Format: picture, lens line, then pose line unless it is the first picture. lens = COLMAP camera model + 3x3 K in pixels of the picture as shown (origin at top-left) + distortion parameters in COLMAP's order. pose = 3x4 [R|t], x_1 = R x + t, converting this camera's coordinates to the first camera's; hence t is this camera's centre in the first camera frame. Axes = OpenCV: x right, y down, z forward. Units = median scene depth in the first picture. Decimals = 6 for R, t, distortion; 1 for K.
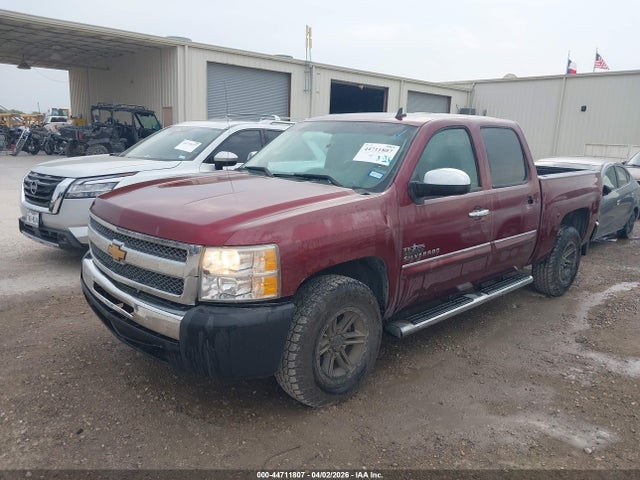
lens RADIAL K [[509.7, 0, 323.3], [0, 509.7, 237.2], [0, 0, 1]] dist [0.012505, 0.000562]
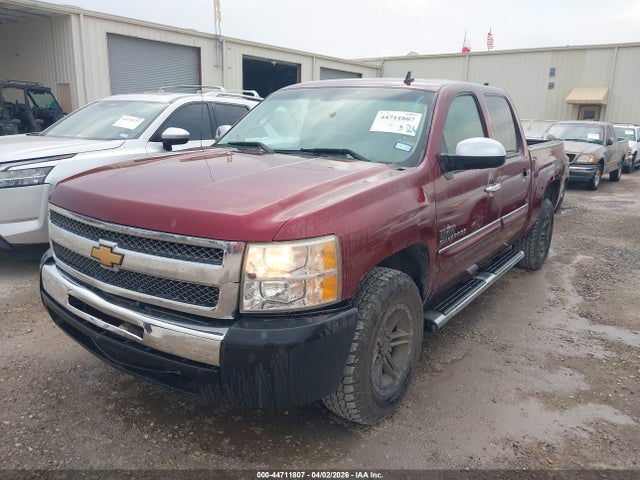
lens RADIAL K [[510.6, 0, 320.0], [0, 510.6, 240.0], [0, 0, 1]] dist [0.002140, 0.007664]
pose [[0.983779, -0.054633, 0.170865, -0.186278], [0.047218, 0.997770, 0.047165, -0.012505], [-0.173061, -0.038332, 0.984165, 0.164871]]
